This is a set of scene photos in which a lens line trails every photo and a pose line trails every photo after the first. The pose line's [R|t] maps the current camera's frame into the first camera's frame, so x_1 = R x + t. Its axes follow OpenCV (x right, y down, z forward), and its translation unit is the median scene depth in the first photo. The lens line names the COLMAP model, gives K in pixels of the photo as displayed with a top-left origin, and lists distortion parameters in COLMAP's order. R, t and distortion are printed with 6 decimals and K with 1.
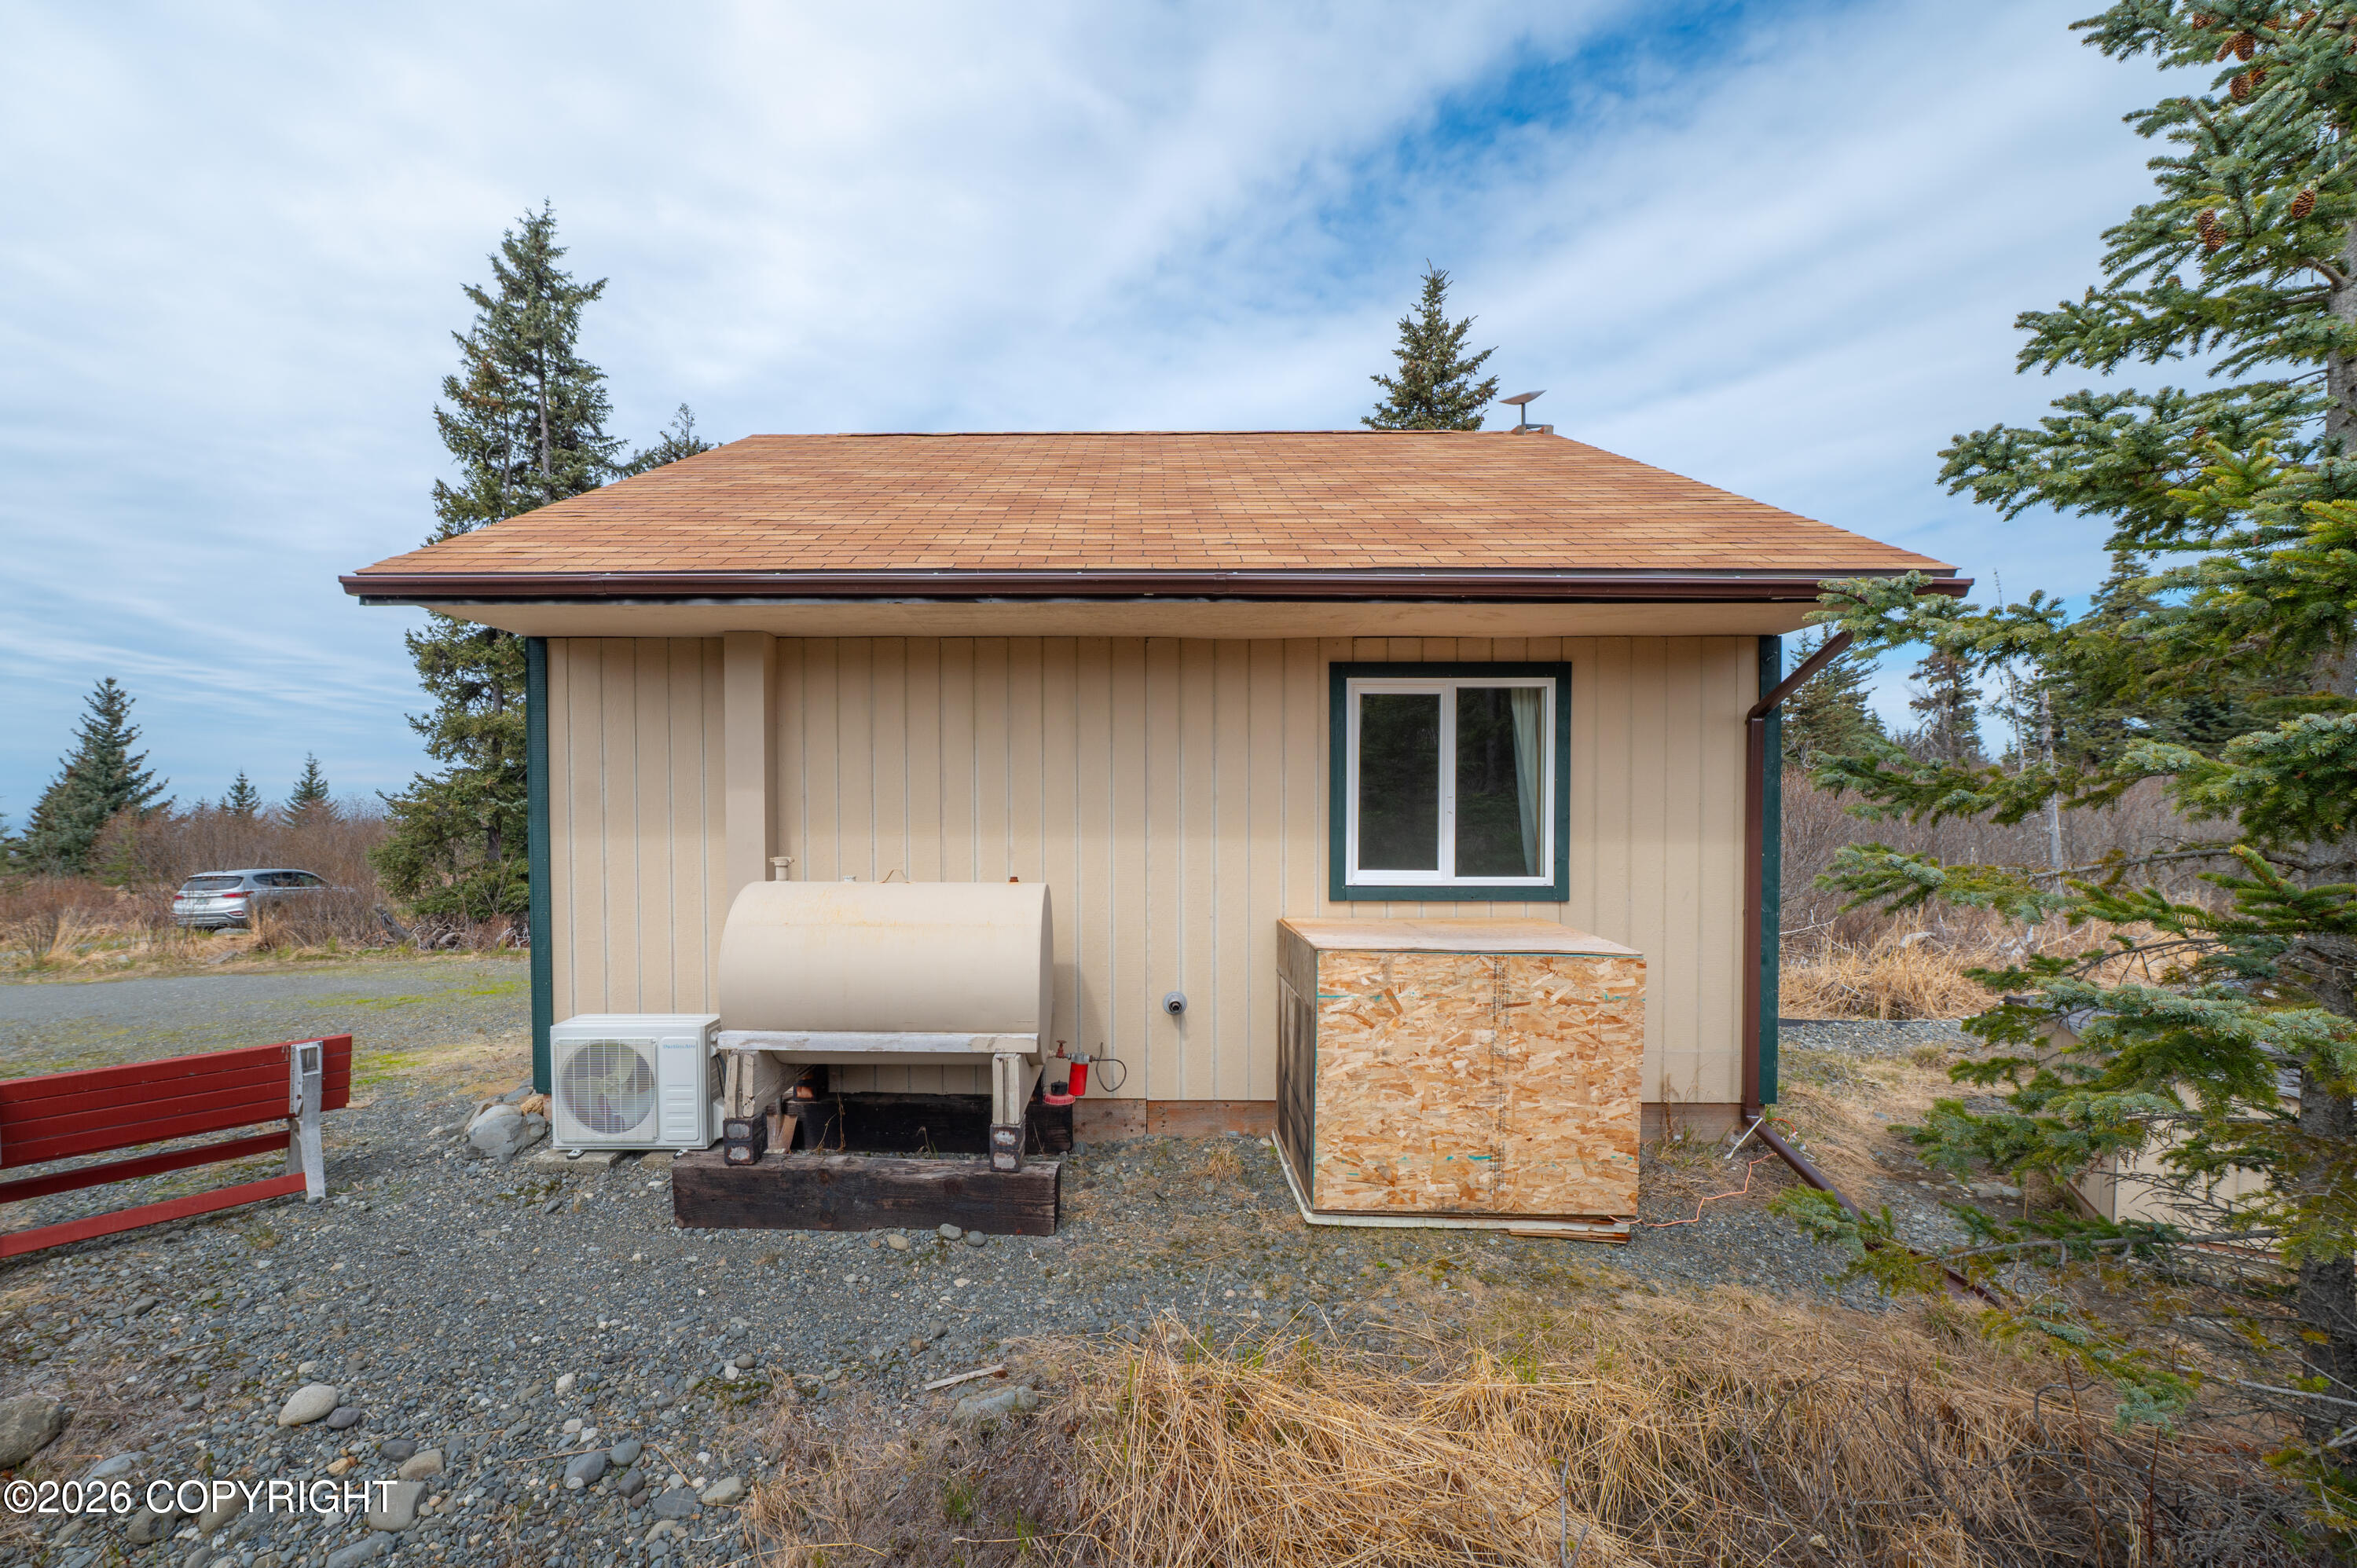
lens RADIAL K [[1010.1, 0, 1125.3], [0, 1010.1, 825.2], [0, 0, 1]] dist [-0.012644, 0.019866]
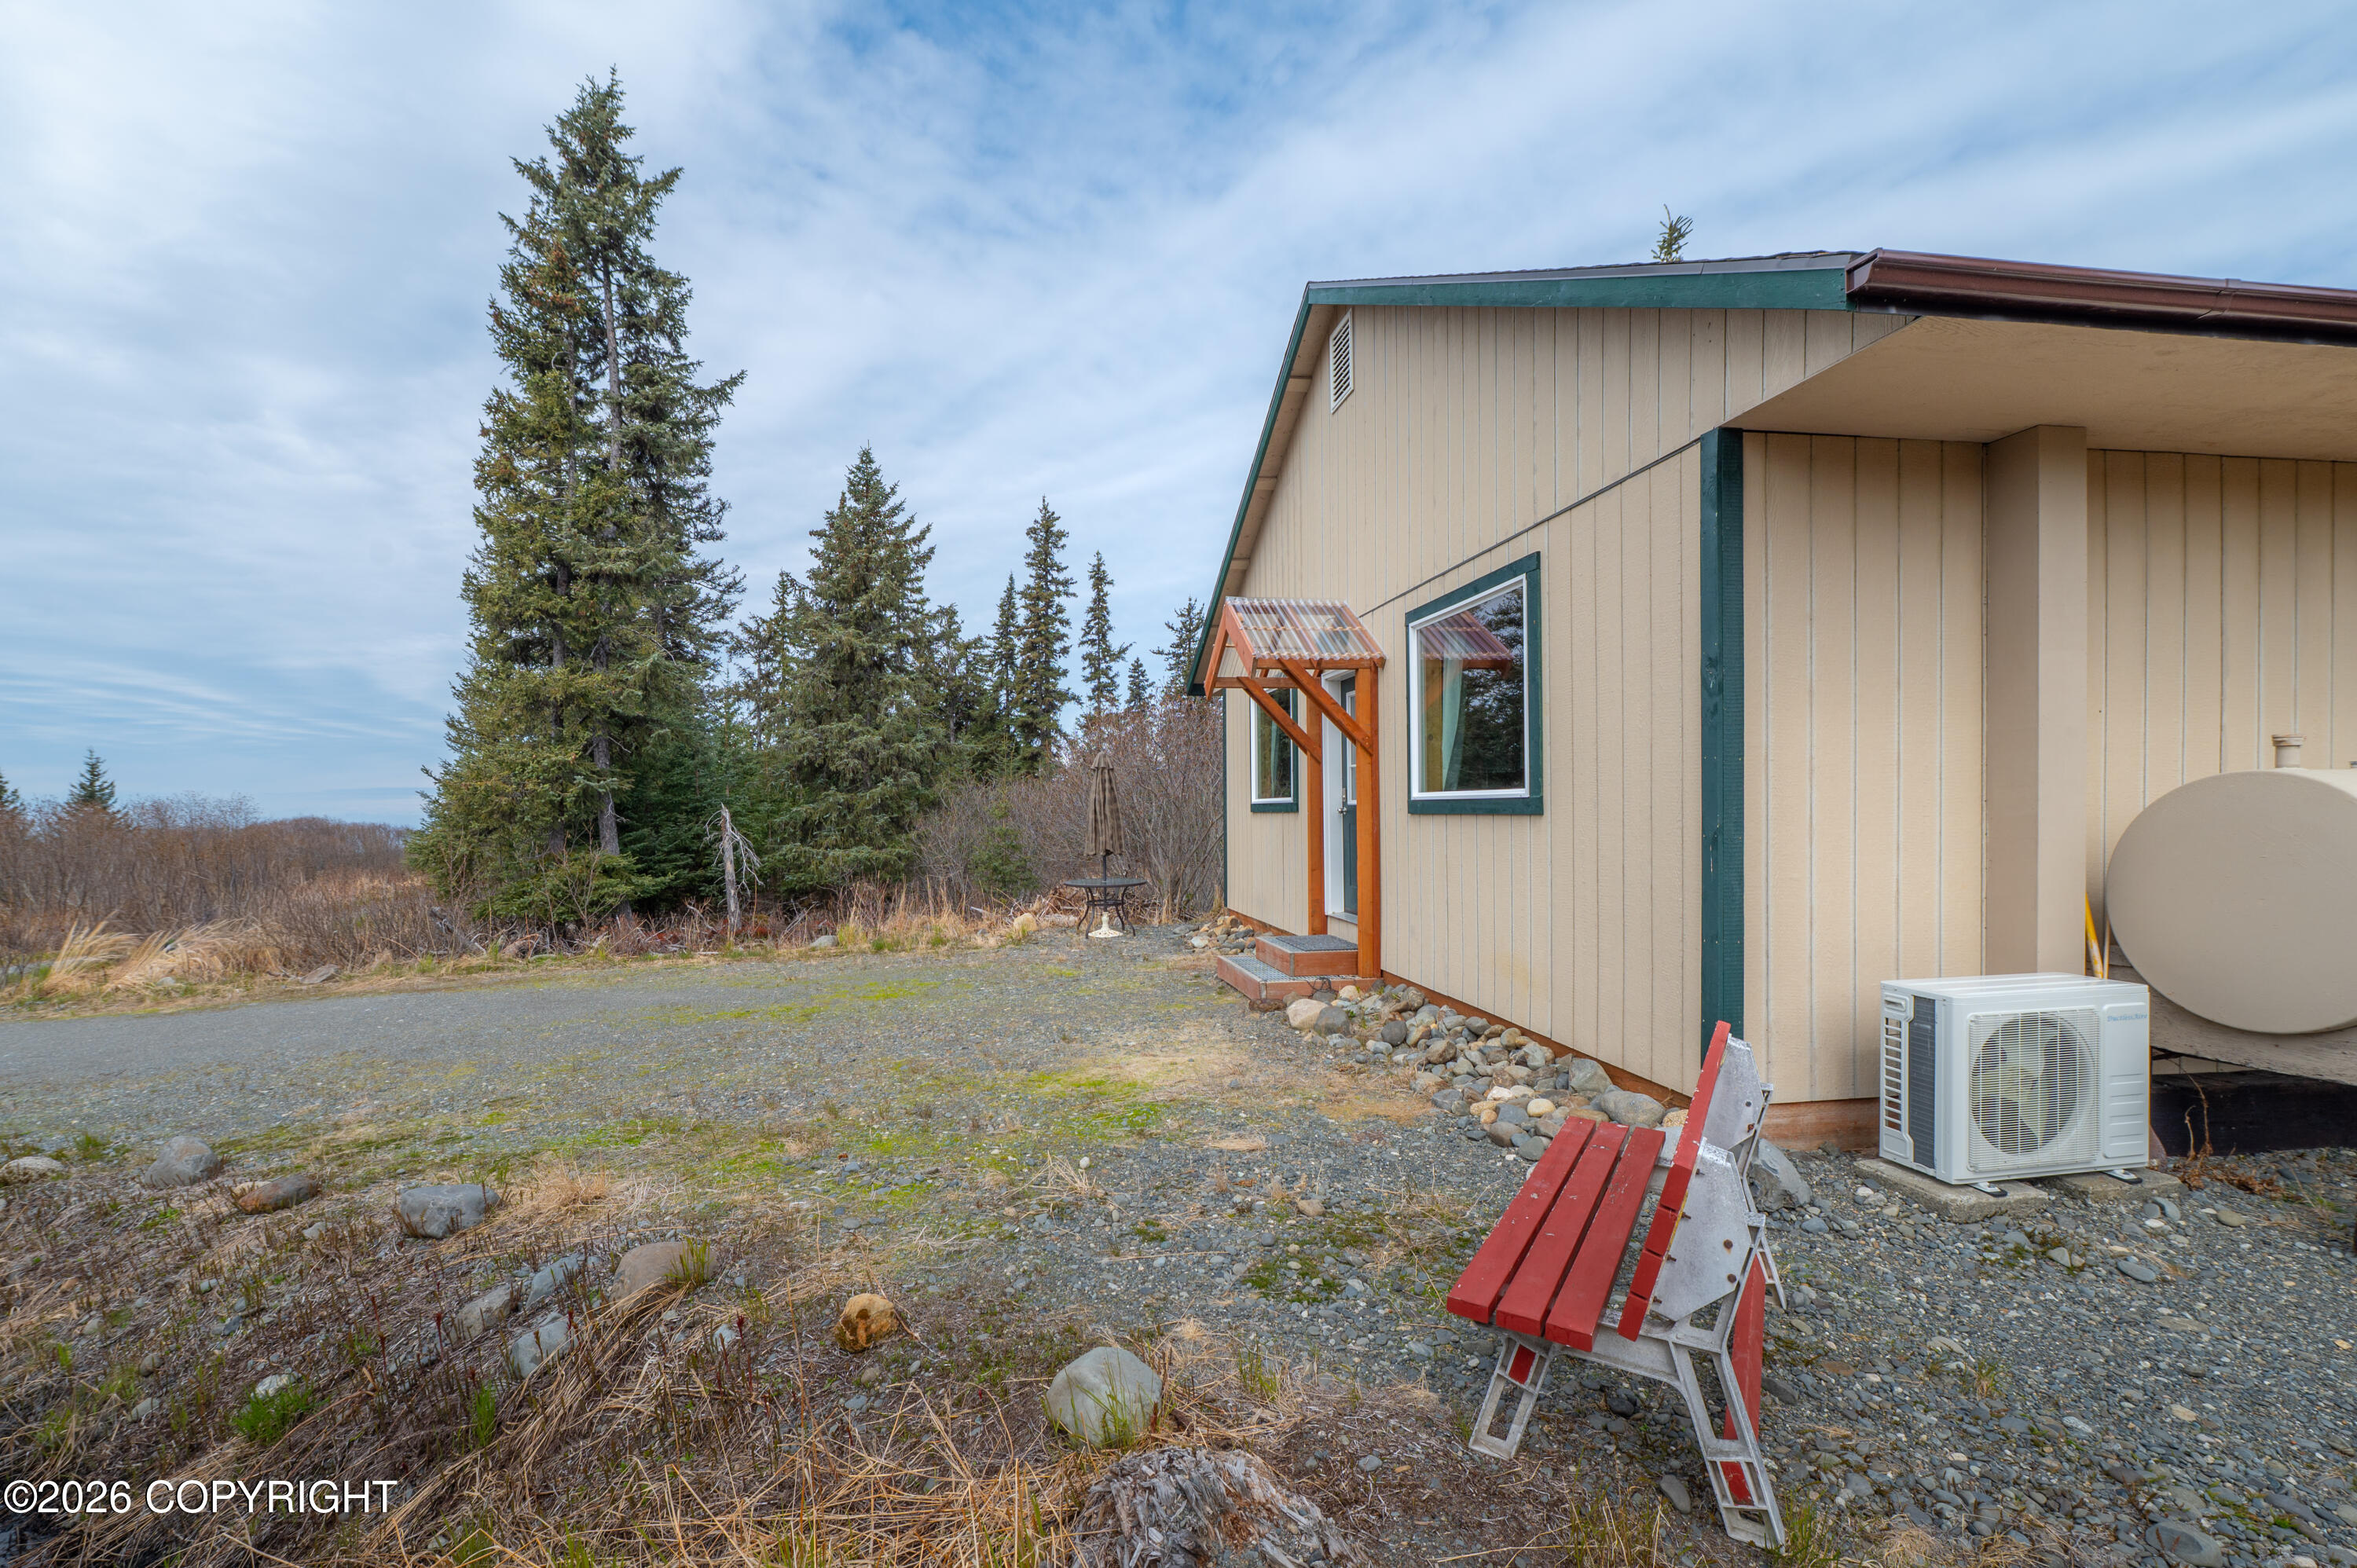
lens RADIAL K [[1010.1, 0, 1125.3], [0, 1010.1, 825.2], [0, 0, 1]] dist [-0.012644, 0.019866]
pose [[0.982067, -0.016420, 0.187815, -0.326833], [0.018254, 0.999801, -0.008037, 0.025163], [-0.187646, 0.011322, 0.982172, 0.101890]]
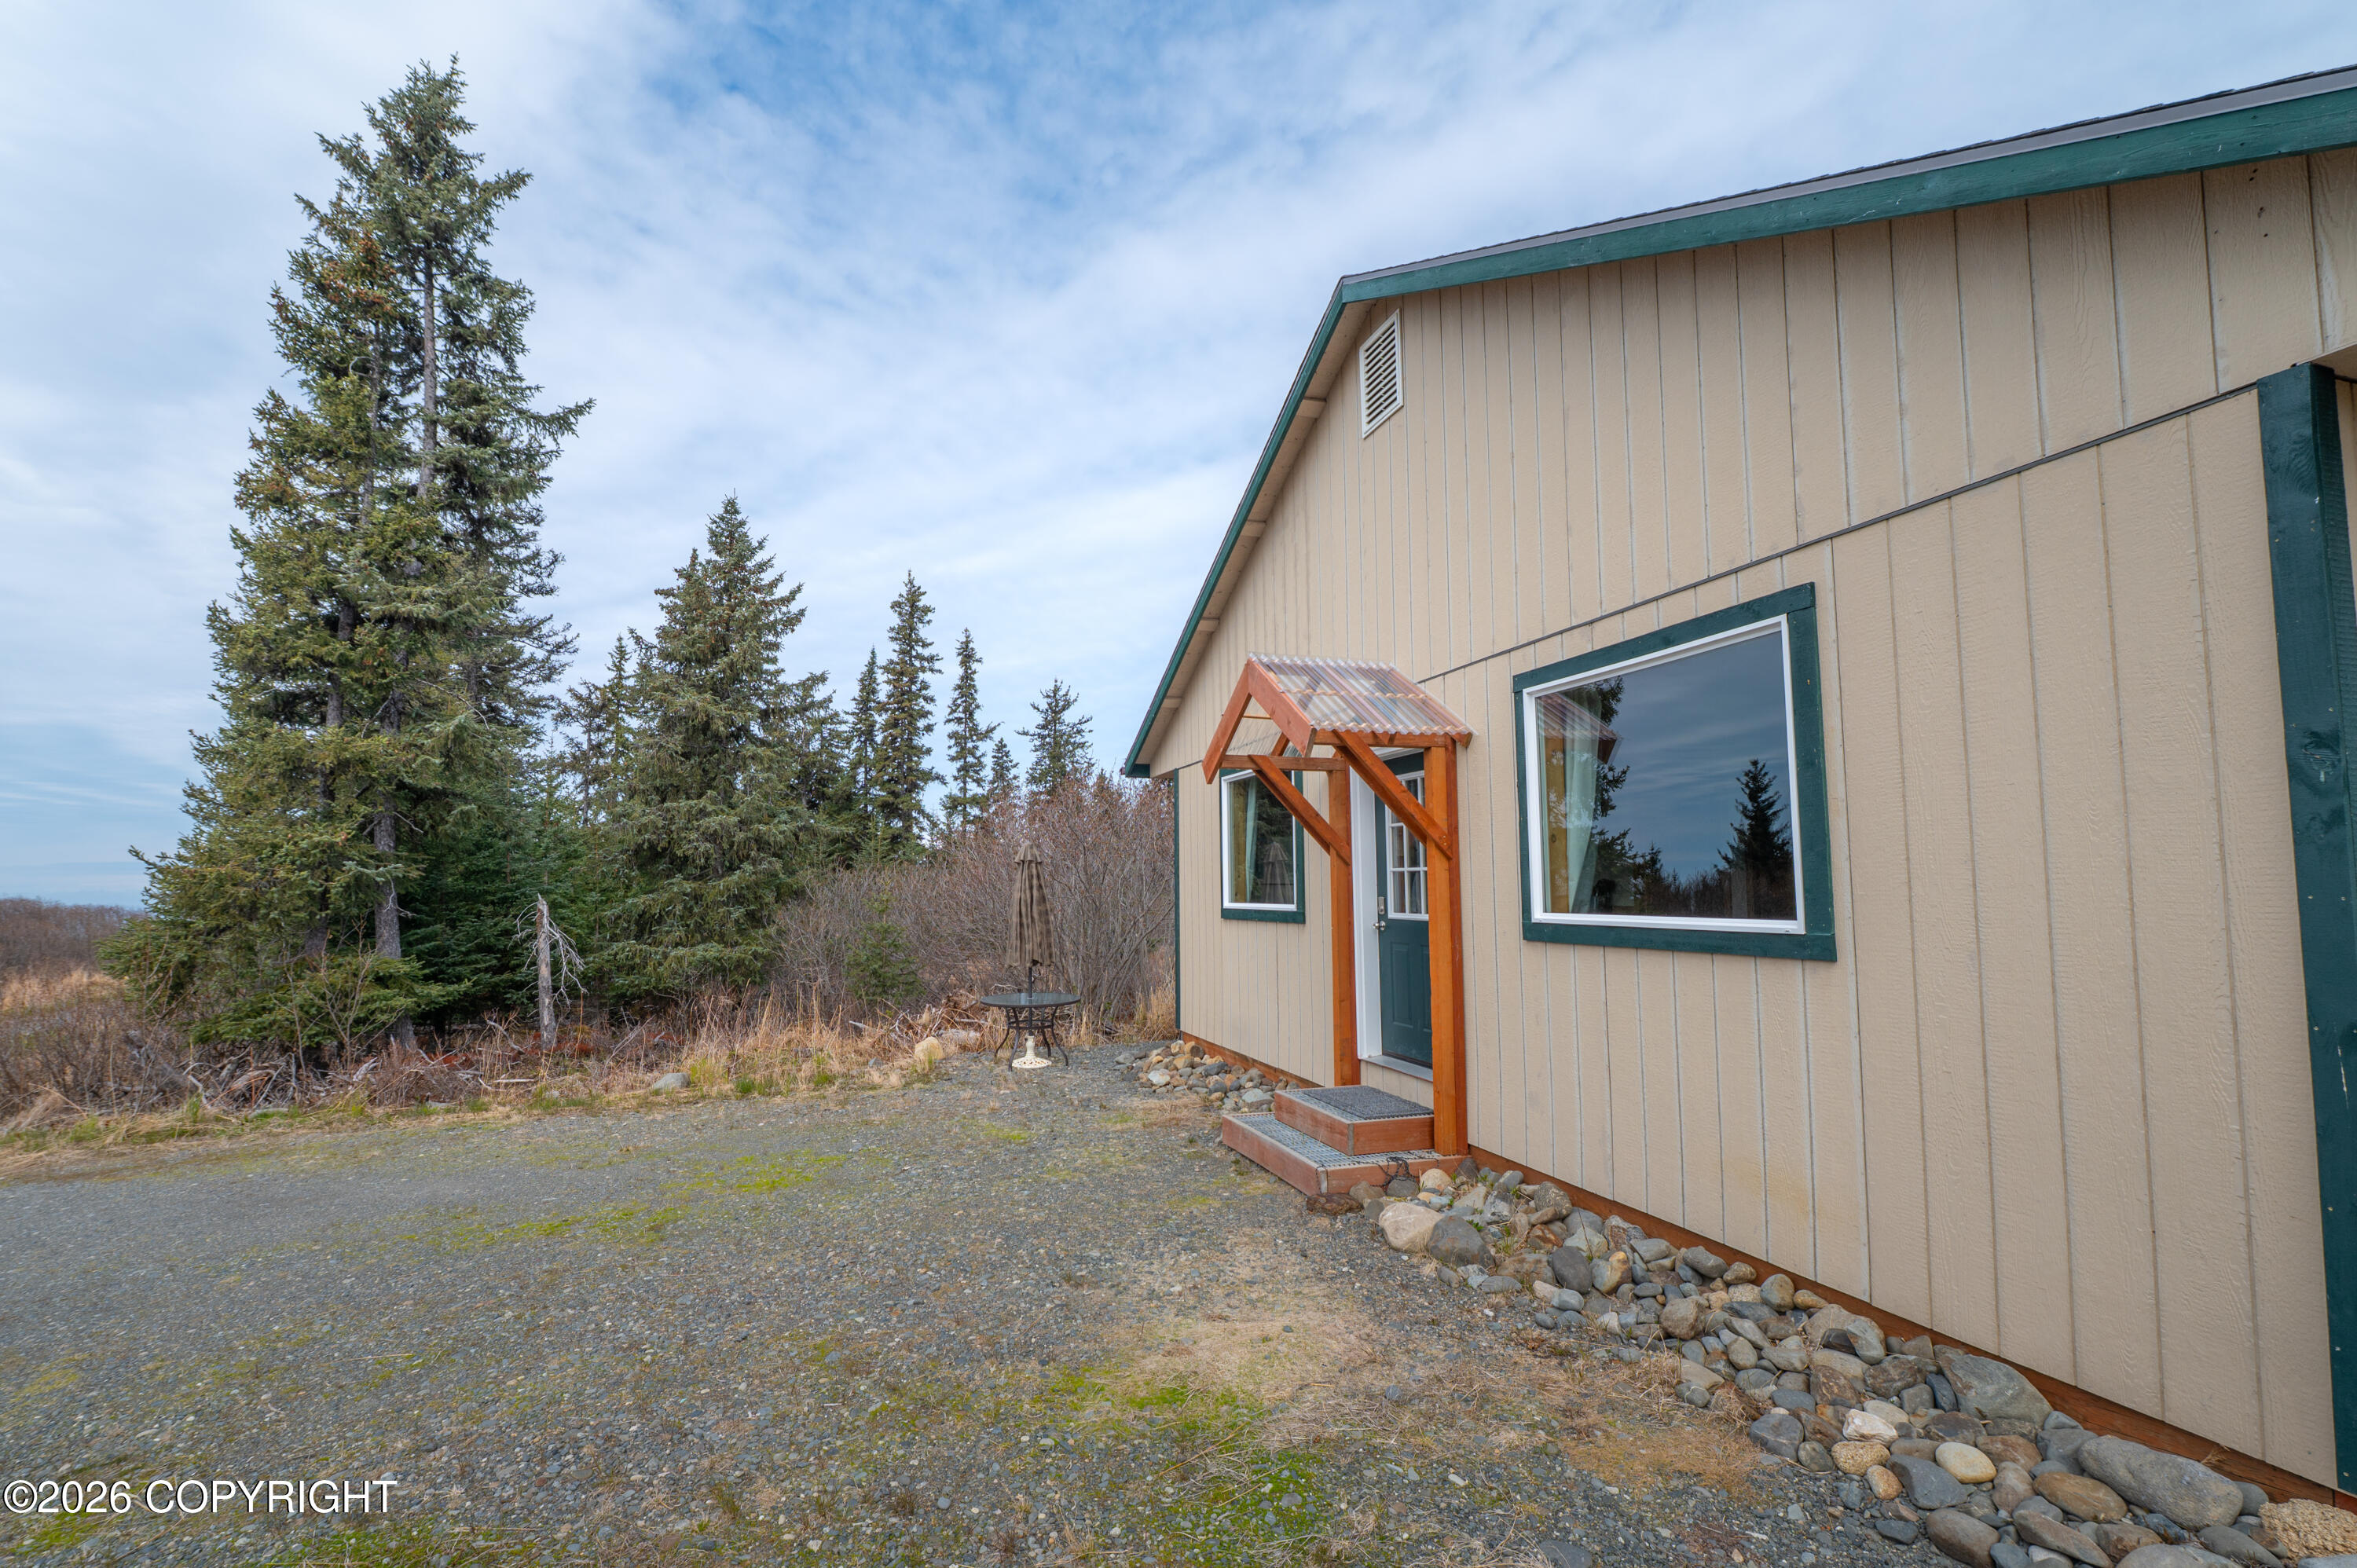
lens RADIAL K [[1008.1, 0, 1118.4], [0, 1008.1, 815.7], [0, 0, 1]] dist [-0.001518, 0.000167]
pose [[0.945665, 0.014710, 0.324811, -0.348196], [0.017221, 0.995308, -0.095214, 0.012019], [-0.324687, 0.095634, 0.940974, 0.205583]]
